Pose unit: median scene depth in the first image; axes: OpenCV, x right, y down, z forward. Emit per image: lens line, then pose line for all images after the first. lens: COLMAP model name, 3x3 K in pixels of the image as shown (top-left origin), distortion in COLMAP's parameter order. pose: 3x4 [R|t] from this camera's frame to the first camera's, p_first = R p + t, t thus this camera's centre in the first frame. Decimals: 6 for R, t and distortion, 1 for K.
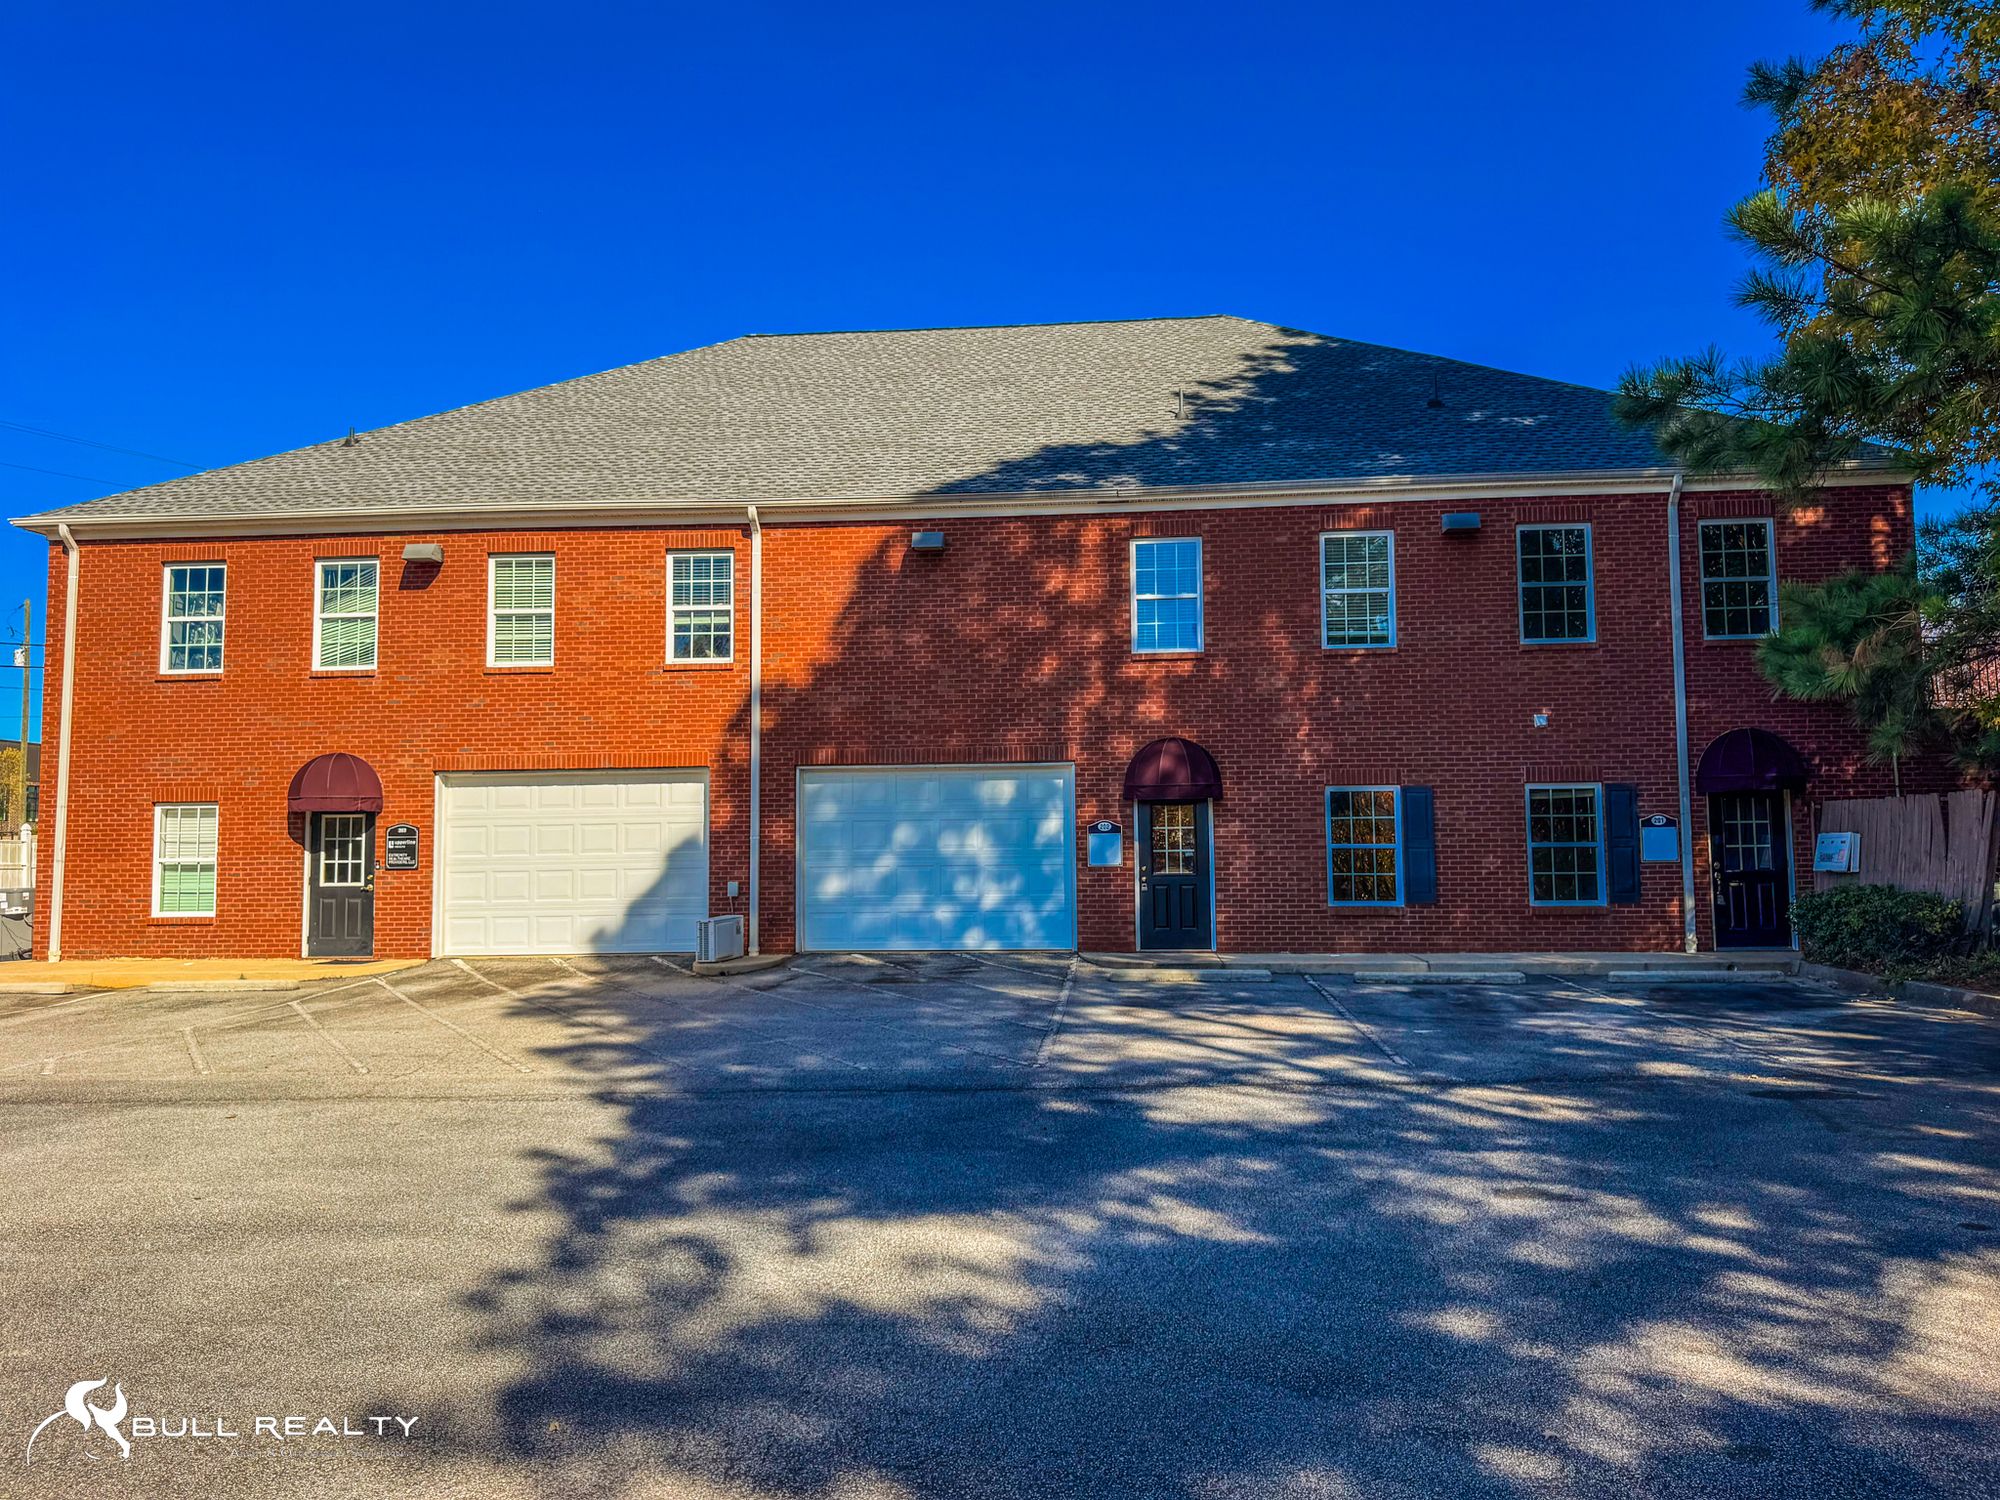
lens RADIAL K [[1420.5, 0, 1023.6], [0, 1420.5, 740.0], [0, 0, 1]] dist [0.056483, -0.064858]
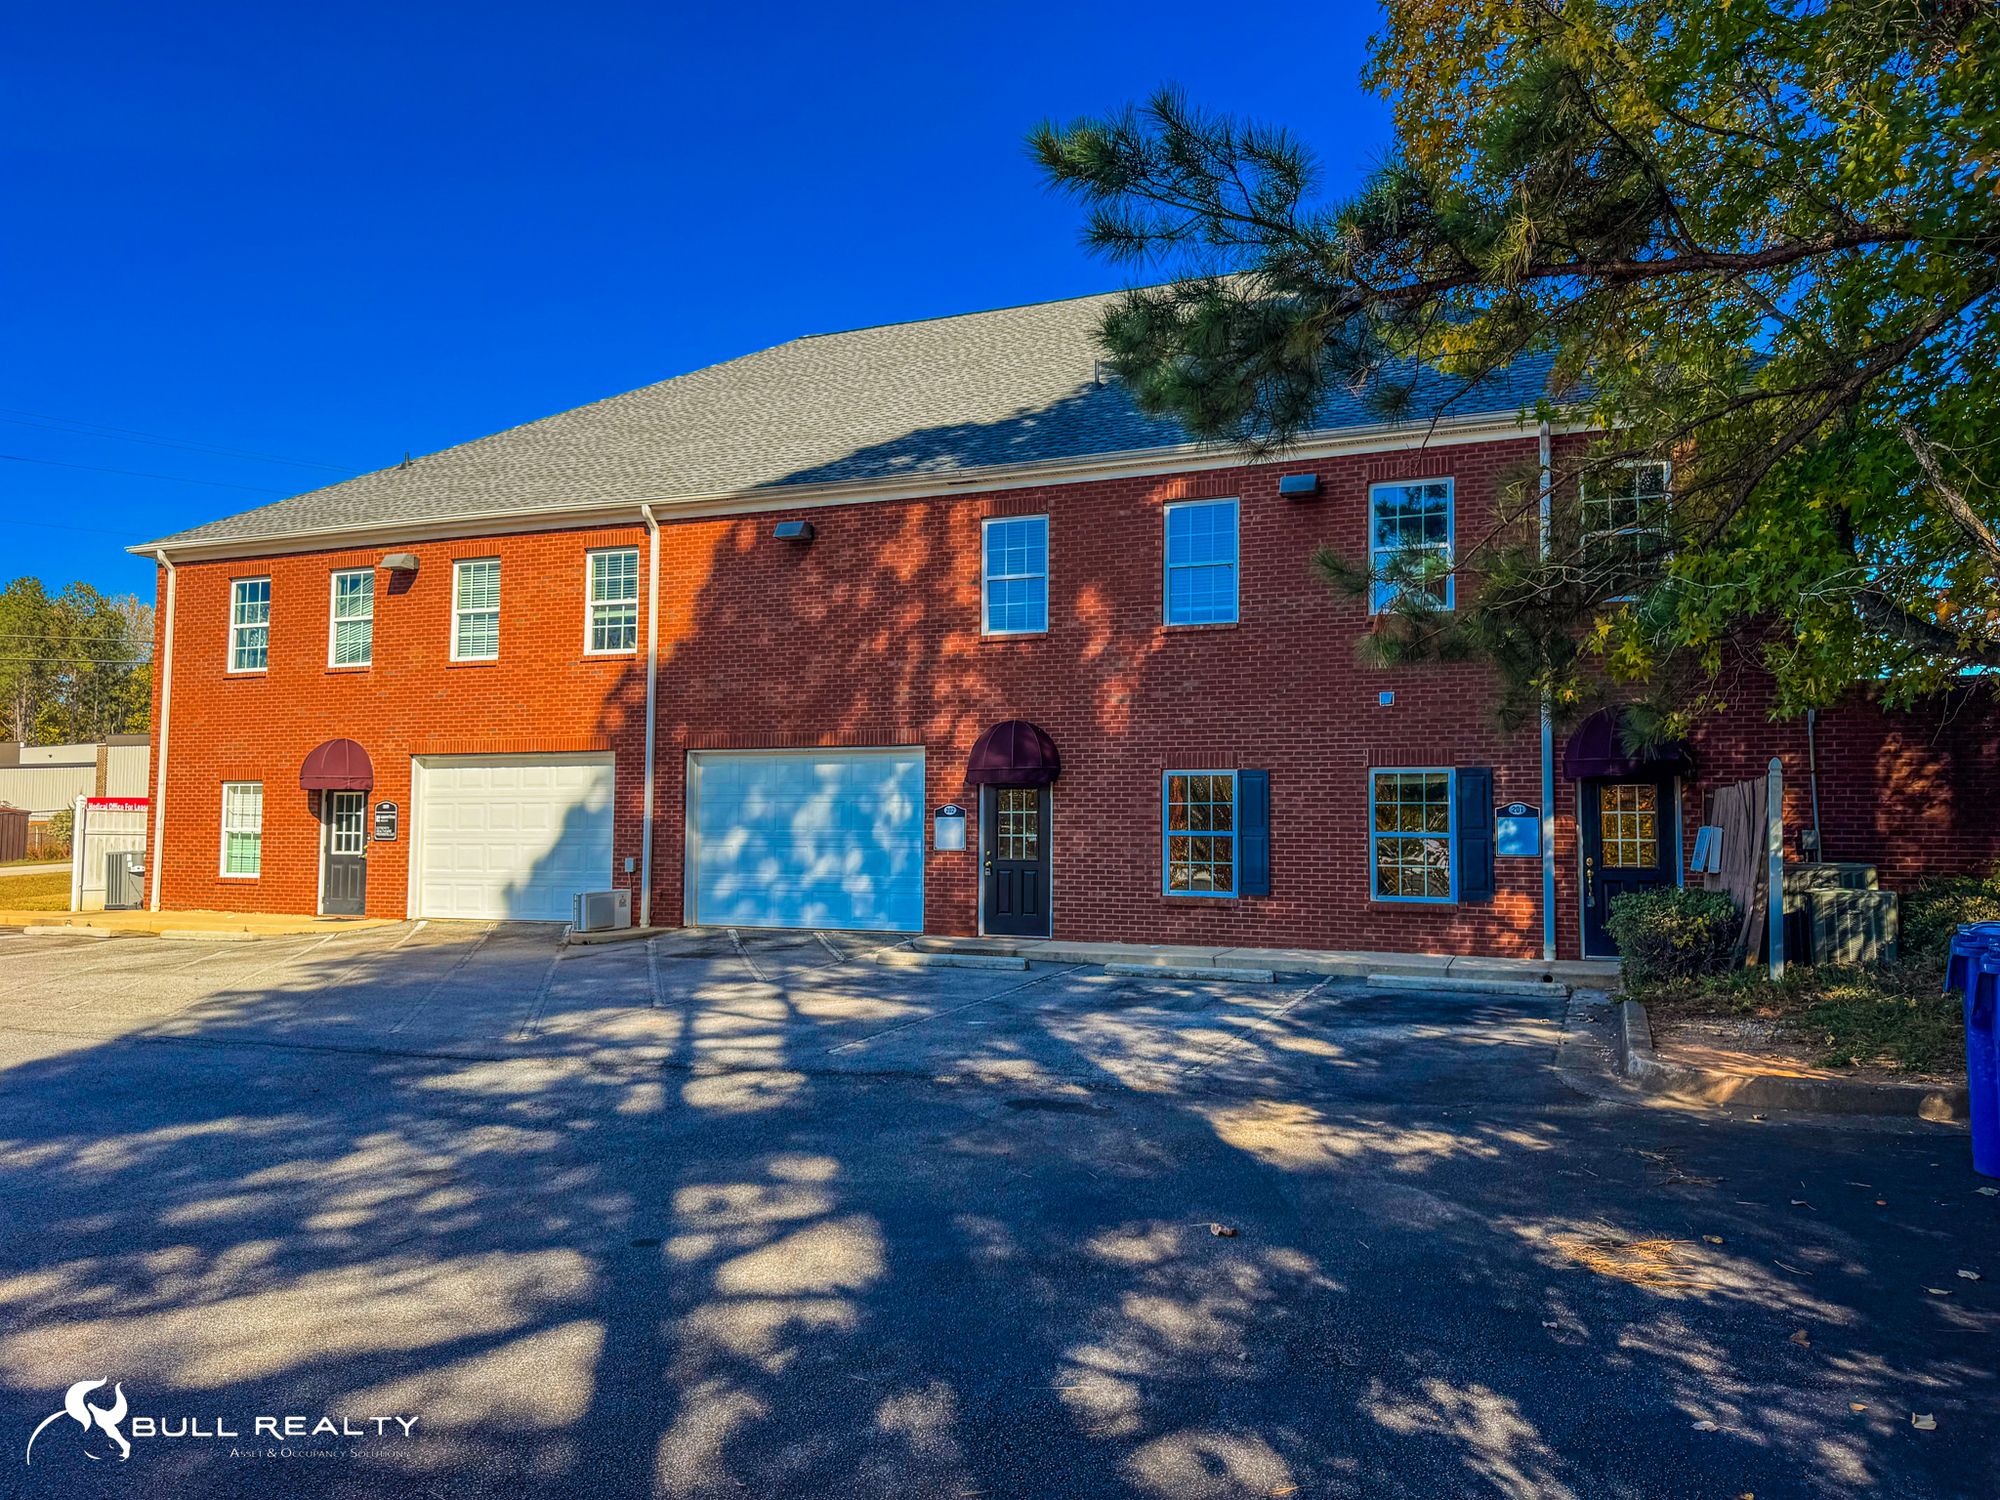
lens RADIAL K [[1420.5, 0, 997.8], [0, 1420.5, 754.5], [0, 0, 1]] dist [0.056483, -0.064858]
pose [[0.954615, -0.000350, -0.297842, 0.371070], [0.006597, 0.999779, 0.019967, 0.002249], [0.297769, -0.021026, 0.954406, 0.057672]]
